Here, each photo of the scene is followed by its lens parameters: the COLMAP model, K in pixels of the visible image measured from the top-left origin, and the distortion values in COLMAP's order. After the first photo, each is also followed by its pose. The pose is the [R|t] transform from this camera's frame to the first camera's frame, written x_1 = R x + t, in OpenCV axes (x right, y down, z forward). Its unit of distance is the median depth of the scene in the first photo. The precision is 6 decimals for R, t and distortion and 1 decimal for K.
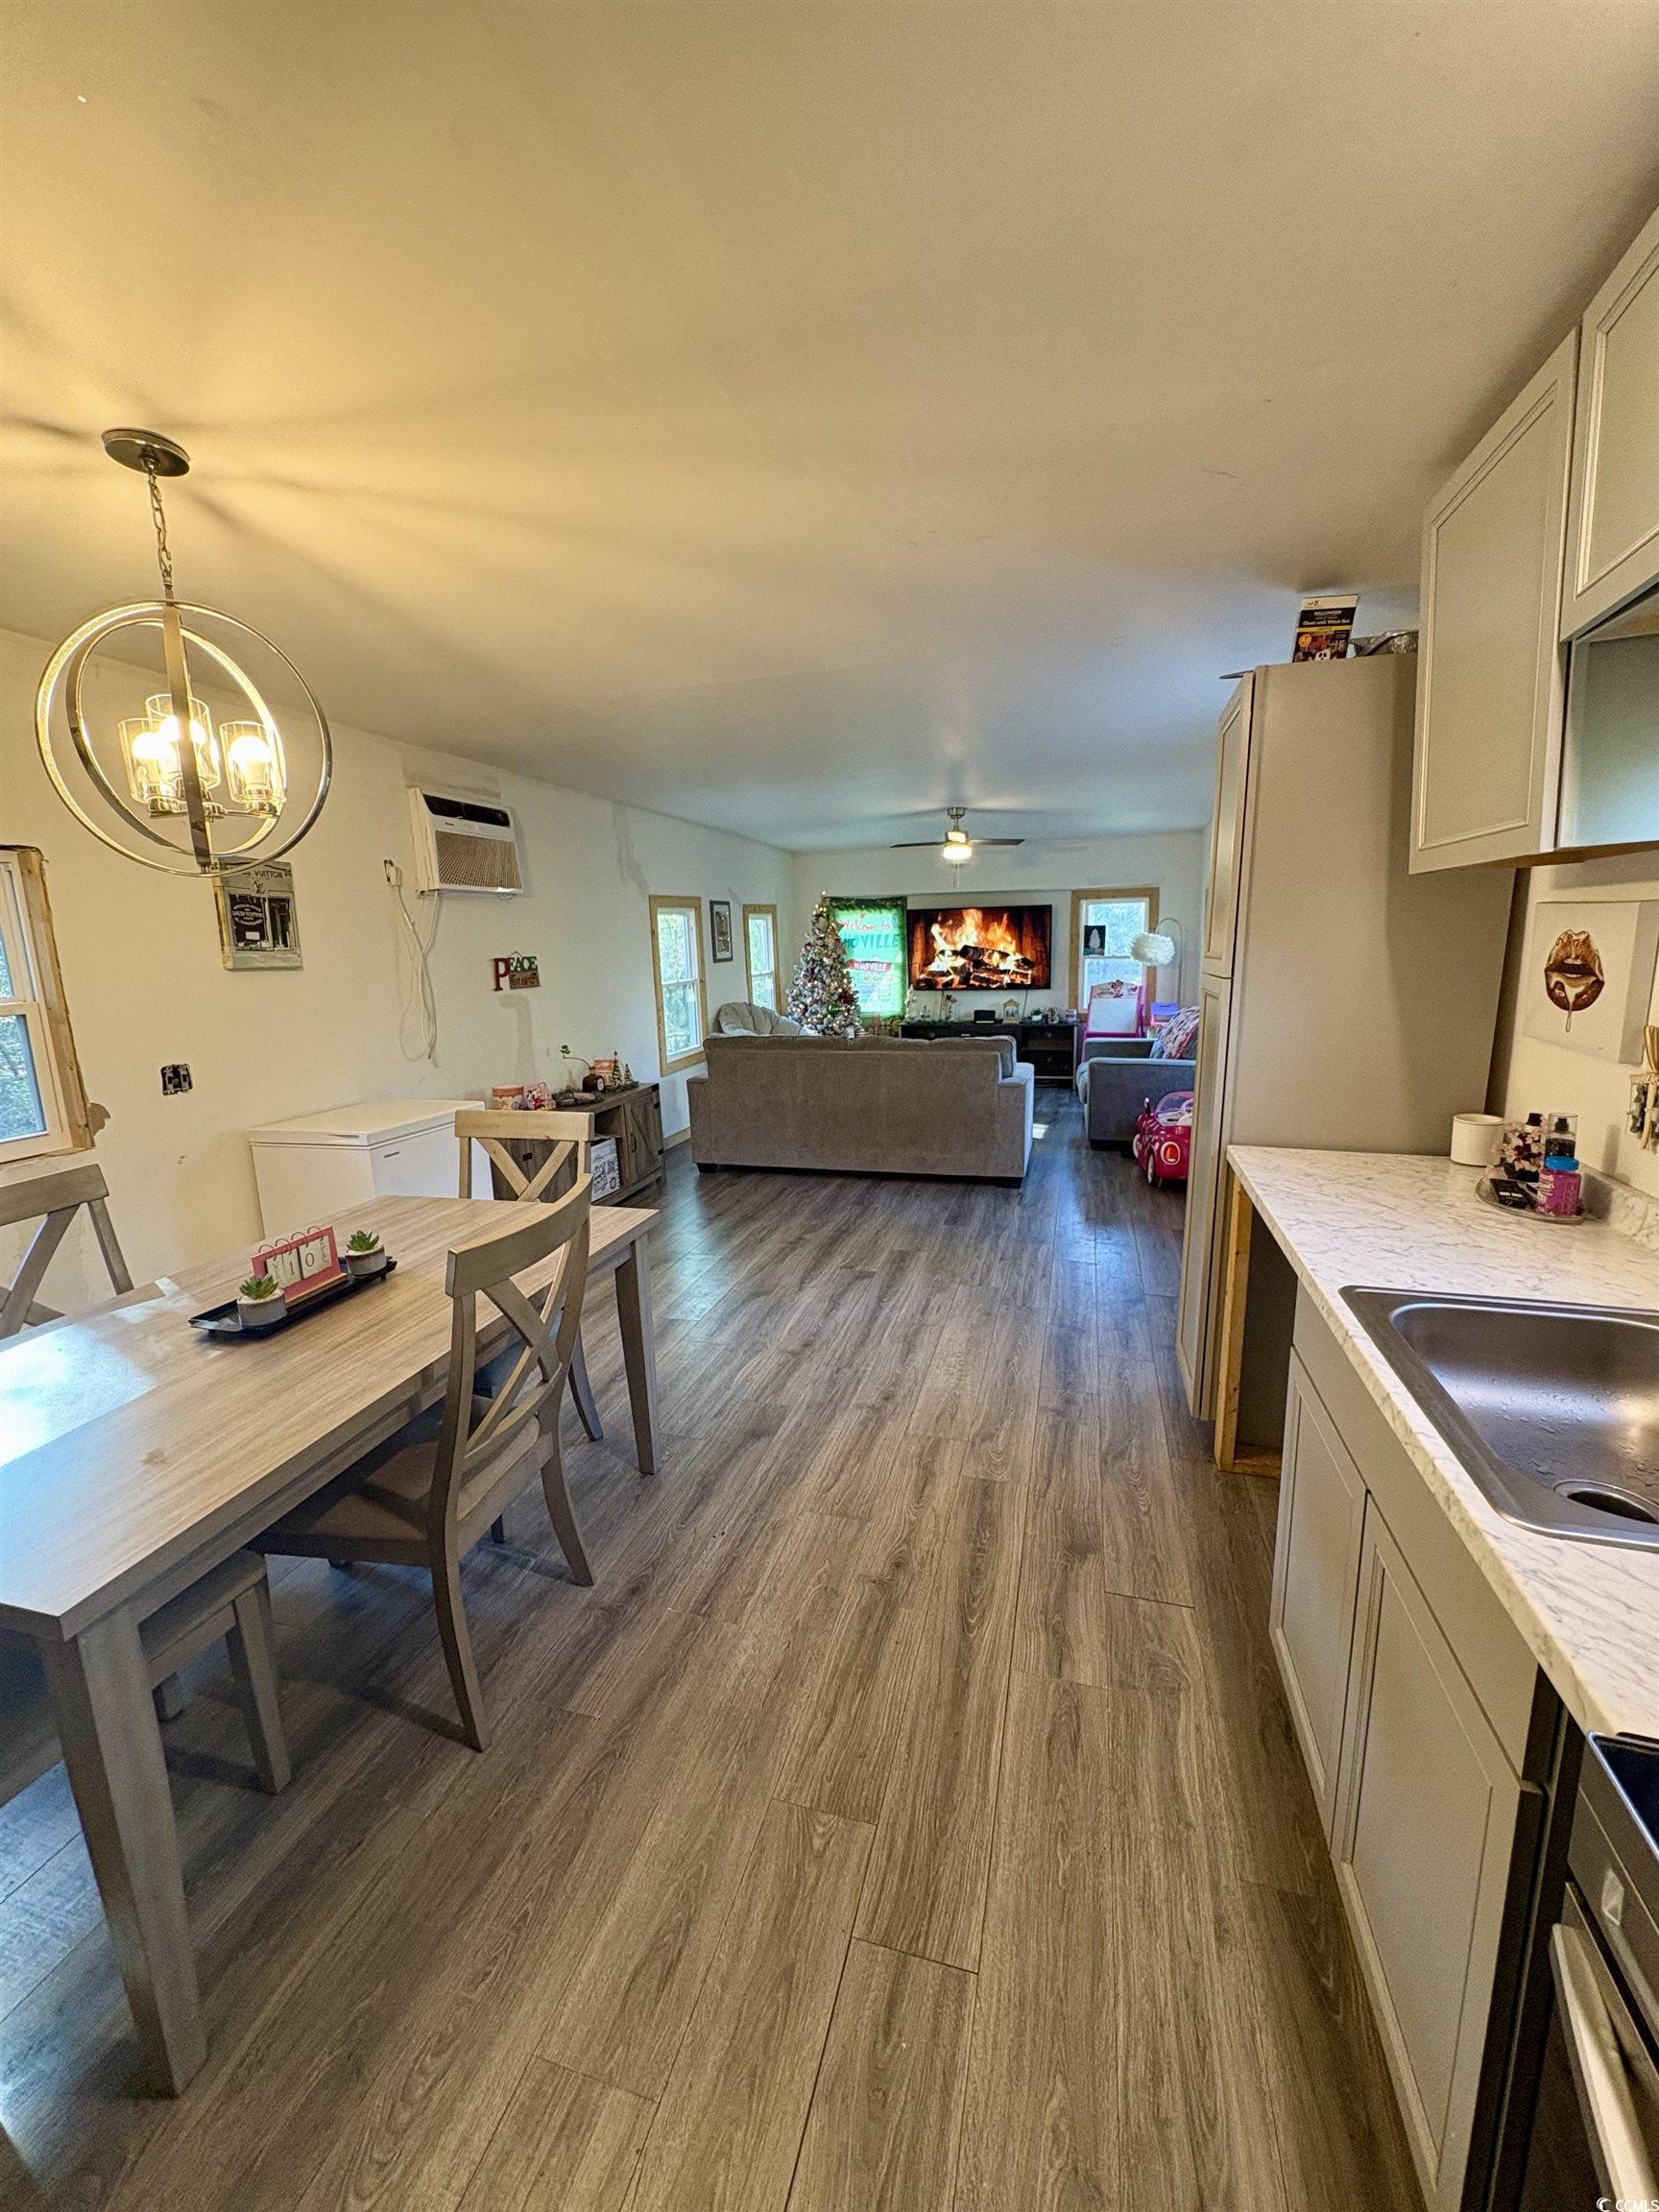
lens RADIAL K [[875.8, 0, 829.5], [0, 875.8, 1106.0], [0, 0, 1]] dist [-0.001620, 0.000461]
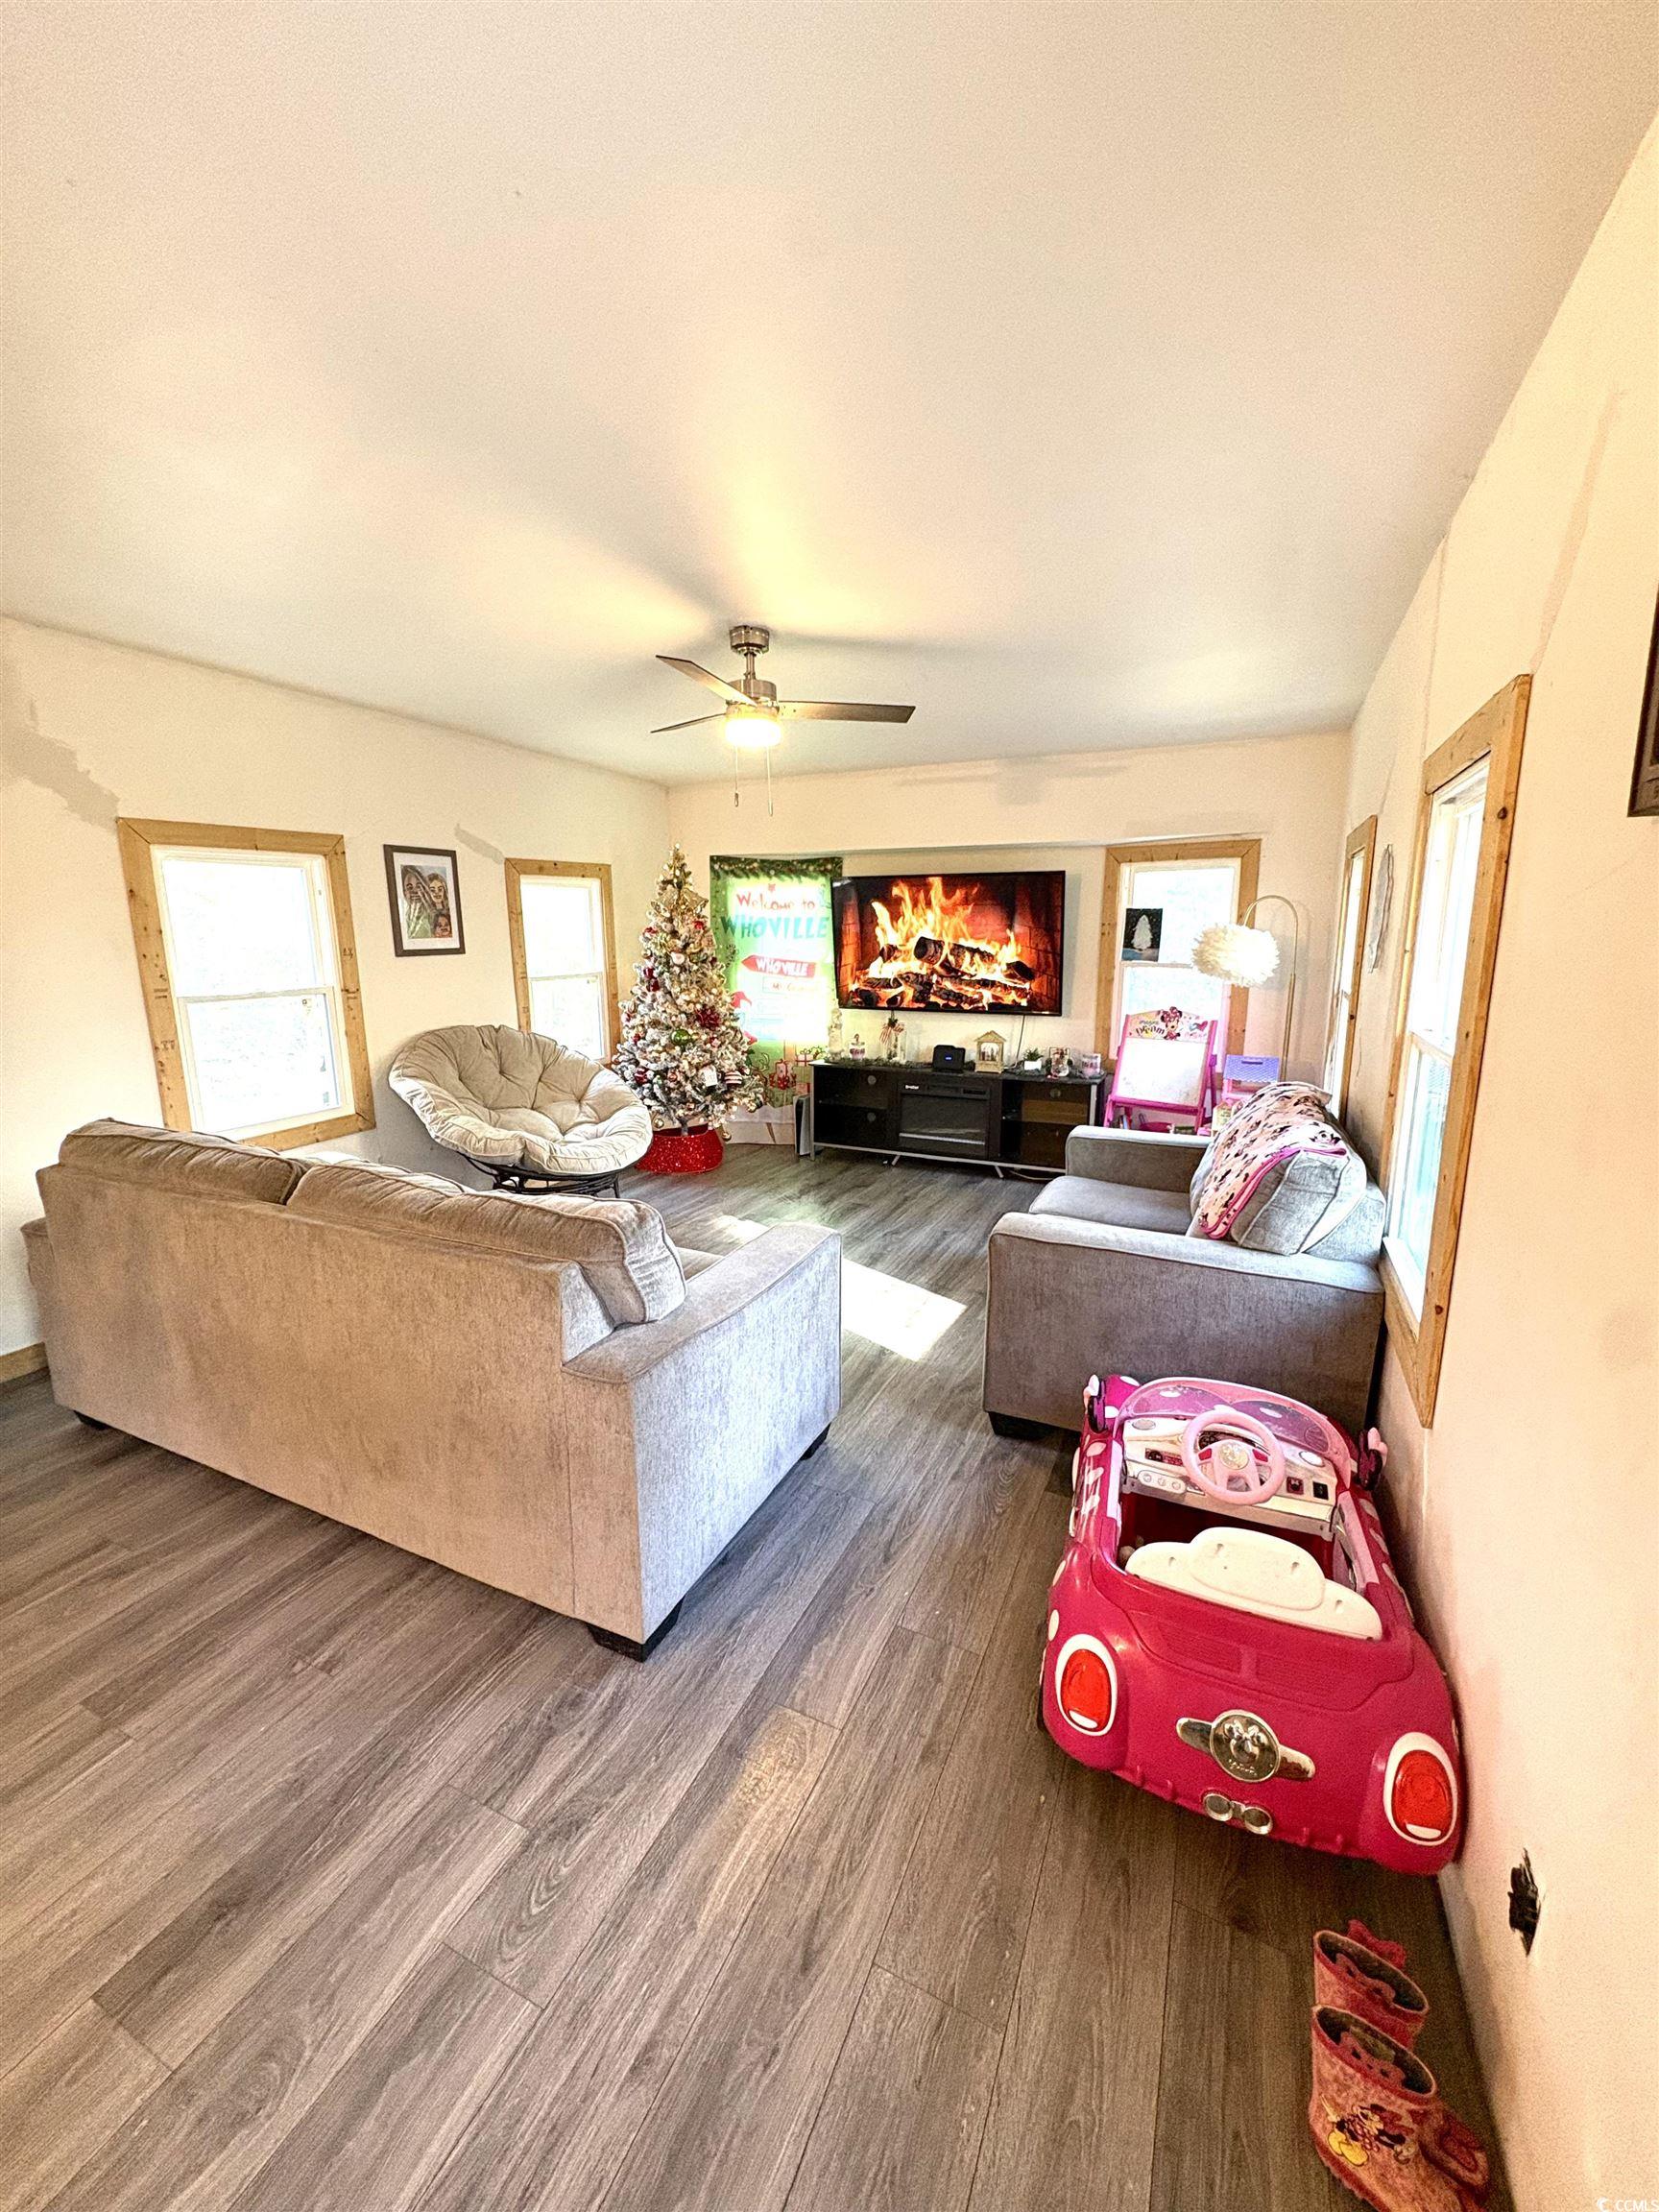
lens RADIAL K [[875.8, 0, 829.5], [0, 875.8, 1106.0], [0, 0, 1]] dist [-0.001620, 0.000461]
pose [[0.987081, 0.054305, -0.150741, 0.191634], [-0.052455, 0.998491, 0.016228, -0.075184], [0.151395, -0.008111, 0.988440, 0.399190]]
